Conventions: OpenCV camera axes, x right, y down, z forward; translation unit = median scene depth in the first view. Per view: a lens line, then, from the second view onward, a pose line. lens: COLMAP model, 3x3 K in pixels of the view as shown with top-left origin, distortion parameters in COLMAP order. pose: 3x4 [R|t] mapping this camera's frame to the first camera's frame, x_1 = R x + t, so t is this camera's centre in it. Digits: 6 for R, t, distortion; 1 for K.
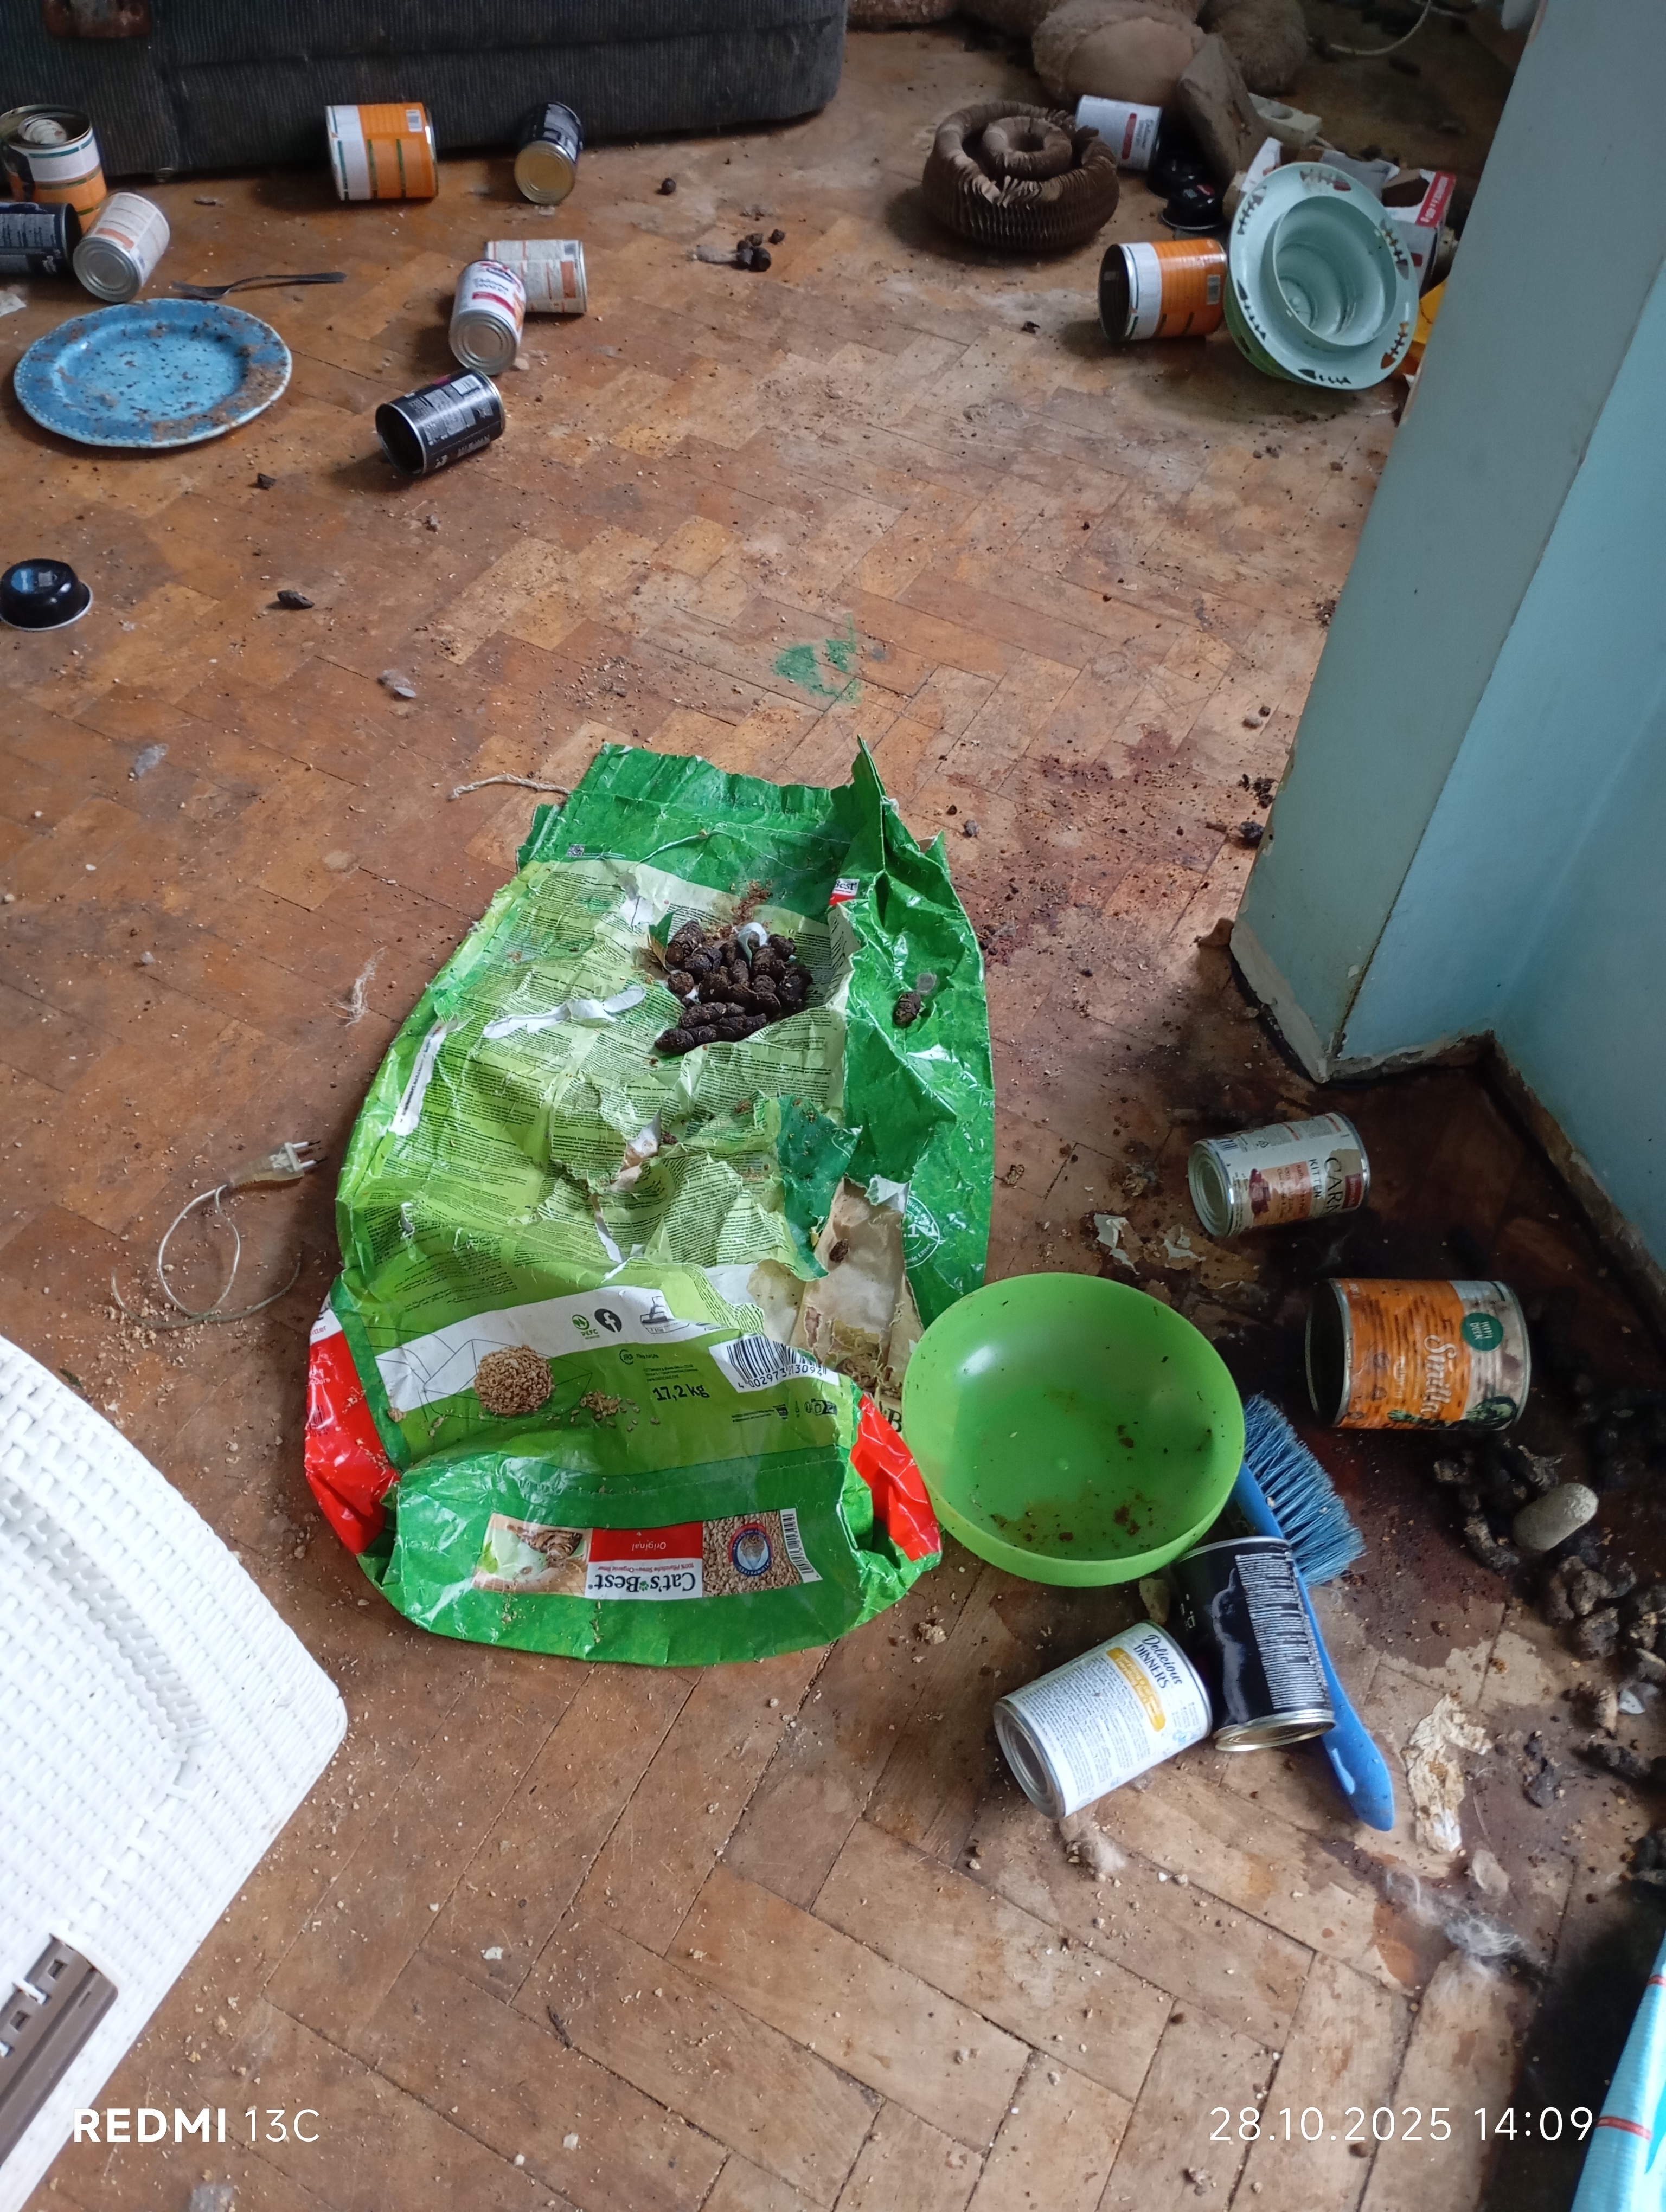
lens RADIAL K [[1817.9, 0, 835.7], [0, 1817.9, 1110.5], [0, 0, 1]] dist [0.057470, -0.074032]
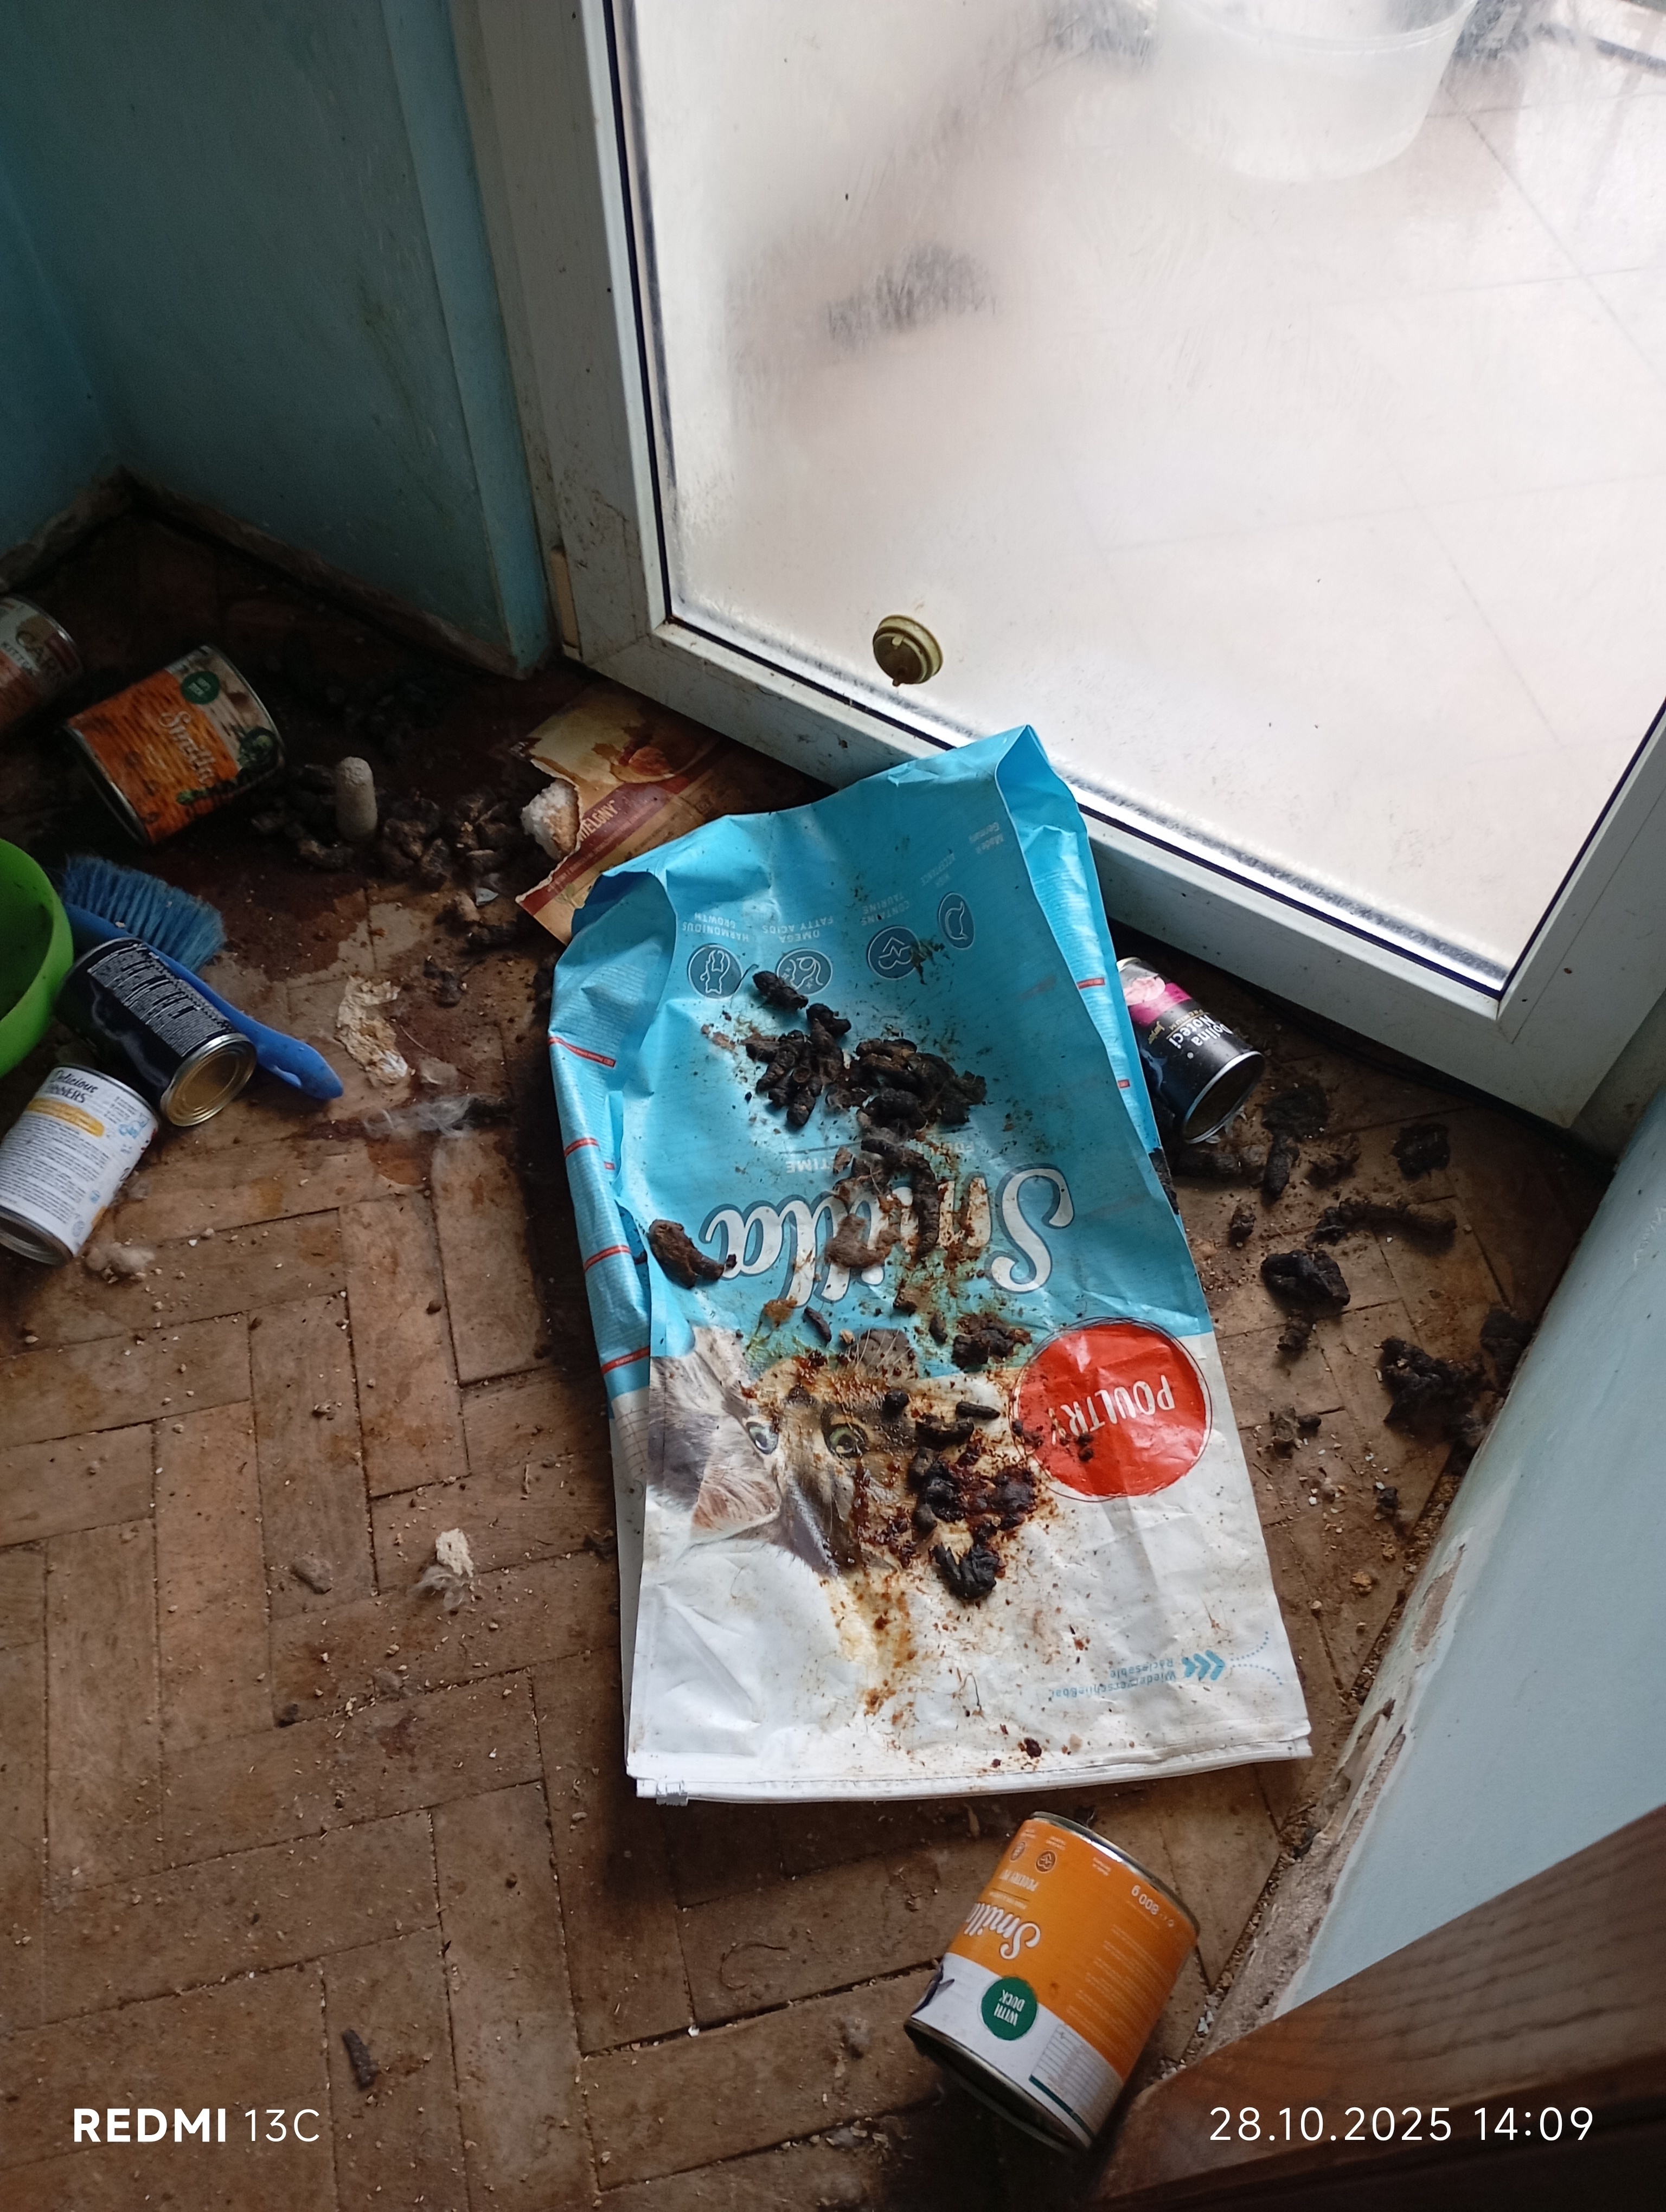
lens RADIAL K [[1817.9, 0, 834.9], [0, 1817.9, 1116.4], [0, 0, 1]] dist [0.057470, -0.074032]
pose [[0.756893, -0.579915, 0.301350, 0.170294], [0.530603, 0.814484, 0.234684, 0.281773], [-0.381542, -0.017734, 0.924182, -0.150971]]
